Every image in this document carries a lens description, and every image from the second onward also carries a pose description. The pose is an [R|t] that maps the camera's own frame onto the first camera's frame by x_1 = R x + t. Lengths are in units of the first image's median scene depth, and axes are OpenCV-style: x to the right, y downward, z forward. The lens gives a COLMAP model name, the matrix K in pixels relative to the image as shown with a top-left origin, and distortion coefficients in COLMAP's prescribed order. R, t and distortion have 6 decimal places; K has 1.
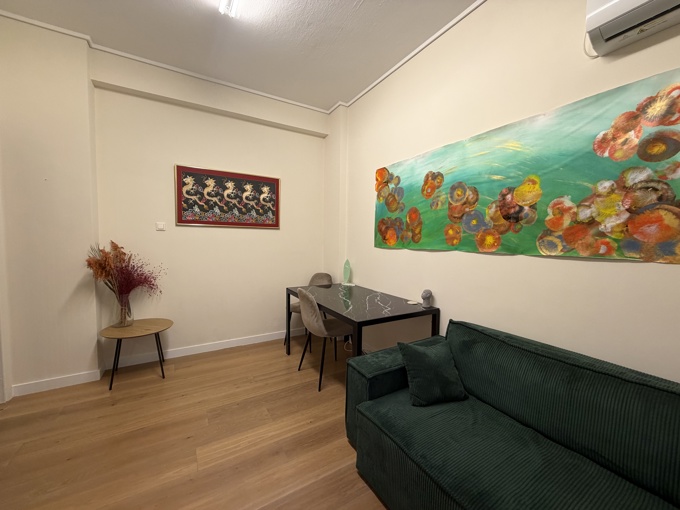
lens RADIAL K [[270.4, 0, 337.6], [0, 270.4, 254.4], [0, 0, 1]] dist [0.000045, 0.000215]
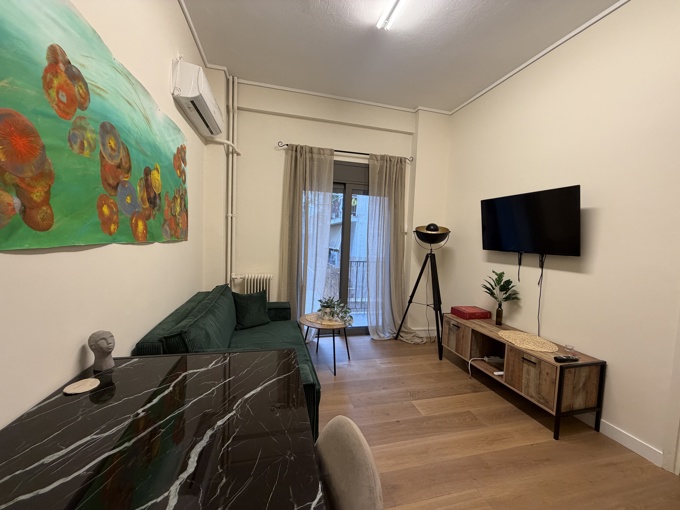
lens RADIAL K [[270.4, 0, 337.6], [0, 270.4, 254.4], [0, 0, 1]] dist [0.000045, 0.000215]
pose [[-0.957341, -0.066154, 0.281287, -0.163603], [-0.032999, 0.992102, 0.121017, -0.065076], [-0.287071, 0.106572, -0.951963, 1.206035]]
